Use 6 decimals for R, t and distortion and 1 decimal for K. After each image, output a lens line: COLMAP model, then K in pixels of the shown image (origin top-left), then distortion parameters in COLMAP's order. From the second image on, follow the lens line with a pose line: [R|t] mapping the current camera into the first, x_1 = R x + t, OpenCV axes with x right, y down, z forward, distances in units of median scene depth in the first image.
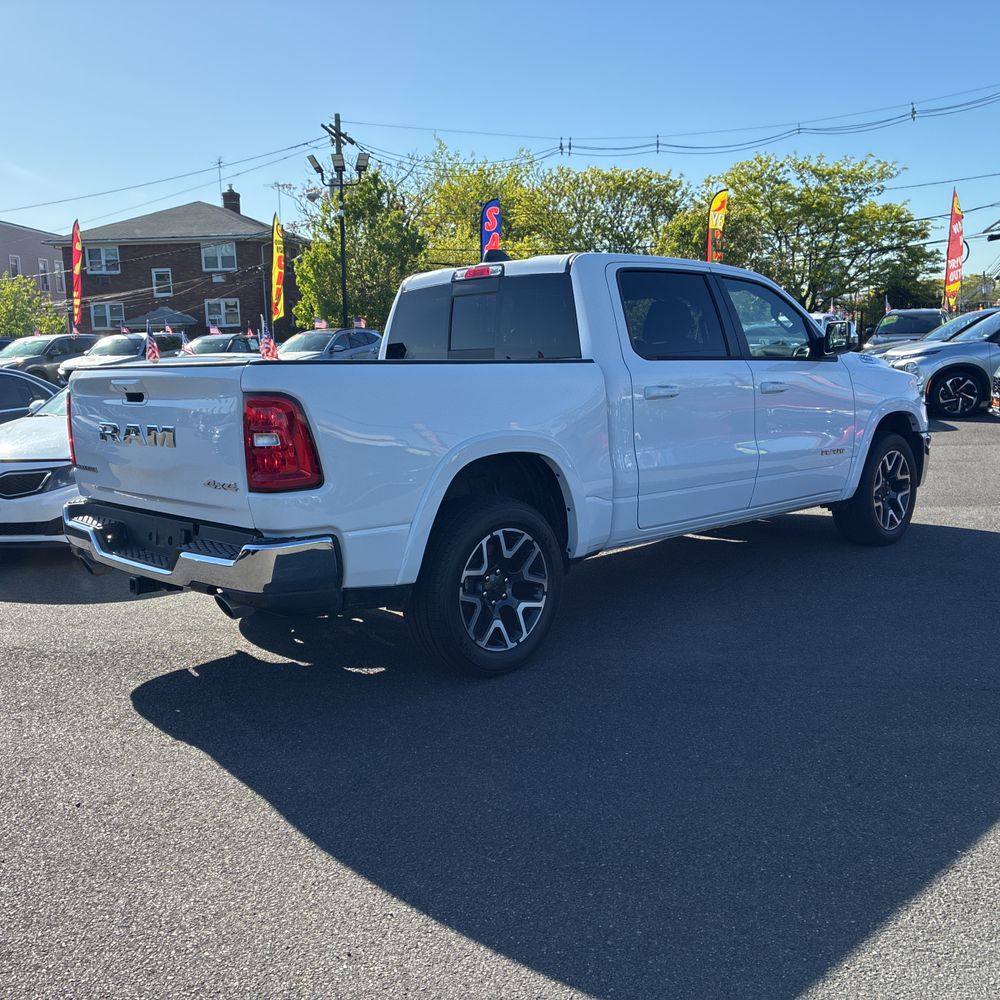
lens RADIAL K [[1016.6, 0, 495.6], [0, 1016.6, 491.8], [0, 0, 1]] dist [0.025358, 0.000000]
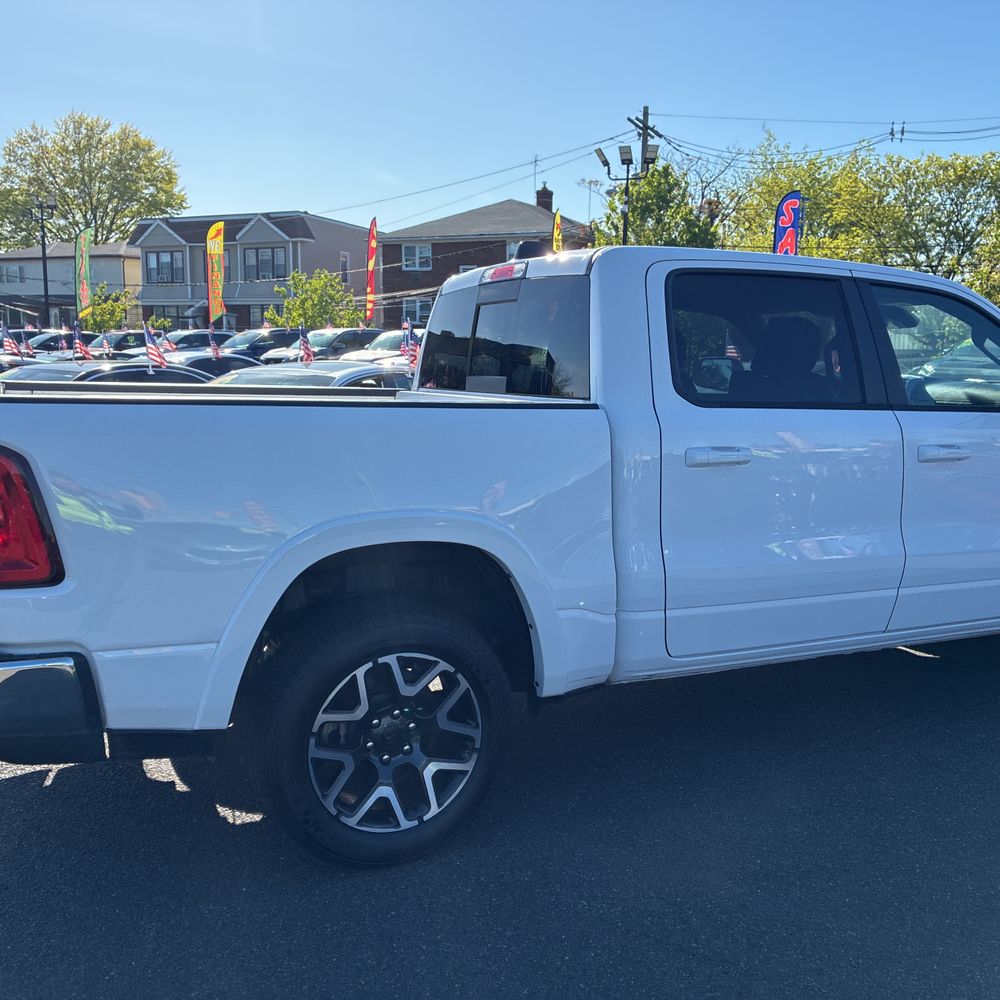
lens RADIAL K [[1016.6, 0, 489.7], [0, 1016.6, 491.4], [0, 0, 1]] dist [0.025358, 0.000000]
pose [[0.948854, 0.078410, -0.305823, 0.040632], [-0.078007, 0.996861, 0.013558, -0.013104], [0.305926, 0.010992, 0.951992, 0.058458]]
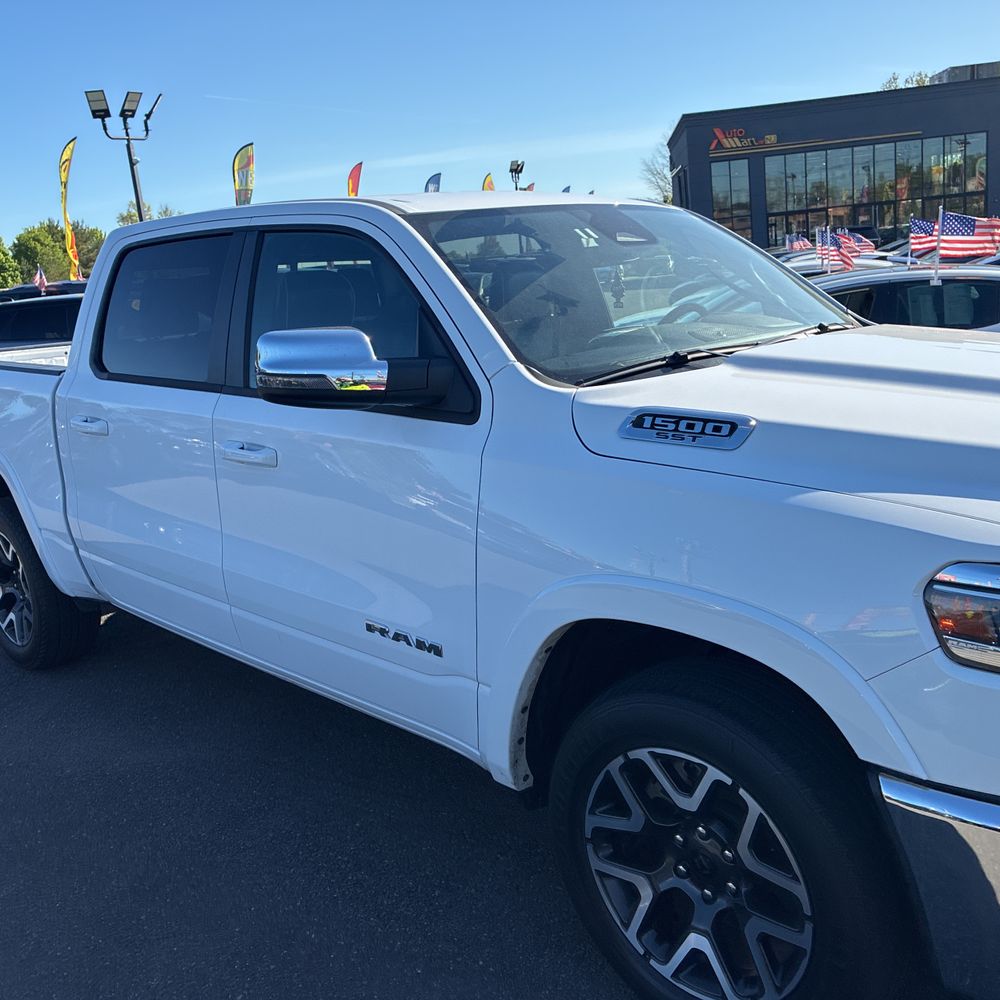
lens RADIAL K [[1016.6, 0, 494.7], [0, 1016.6, 495.7], [0, 0, 1]] dist [0.025358, 0.000000]
pose [[0.033950, 0.242849, -0.969470, 0.158644], [-0.065130, 0.968505, 0.240327, -0.043454], [0.997299, 0.054982, 0.048697, 0.224856]]
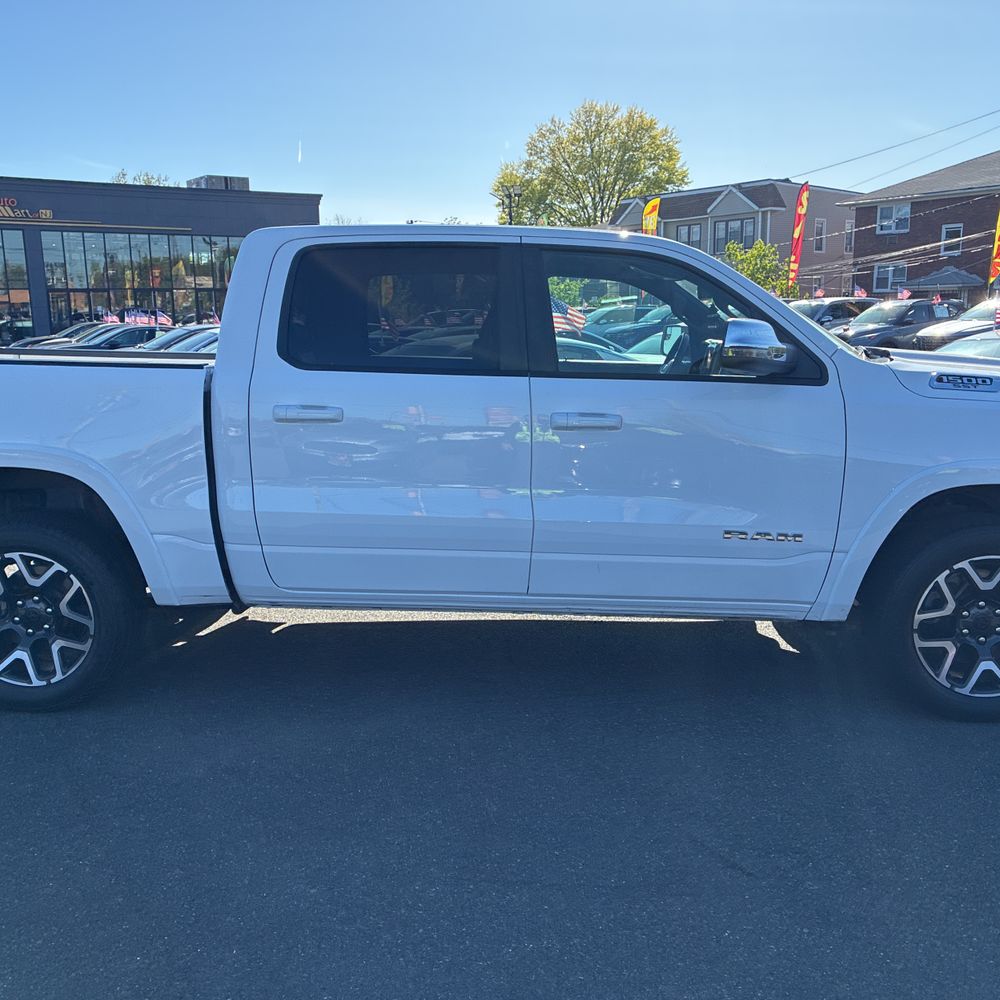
lens RADIAL K [[1016.6, 0, 491.6], [0, 1016.6, 509.5], [0, 0, 1]] dist [0.025358, 0.000000]
pose [[0.686732, 0.154720, -0.710254, 0.142617], [-0.114885, 0.987907, 0.104122, -0.021896], [0.717775, 0.010093, 0.696202, 0.104326]]
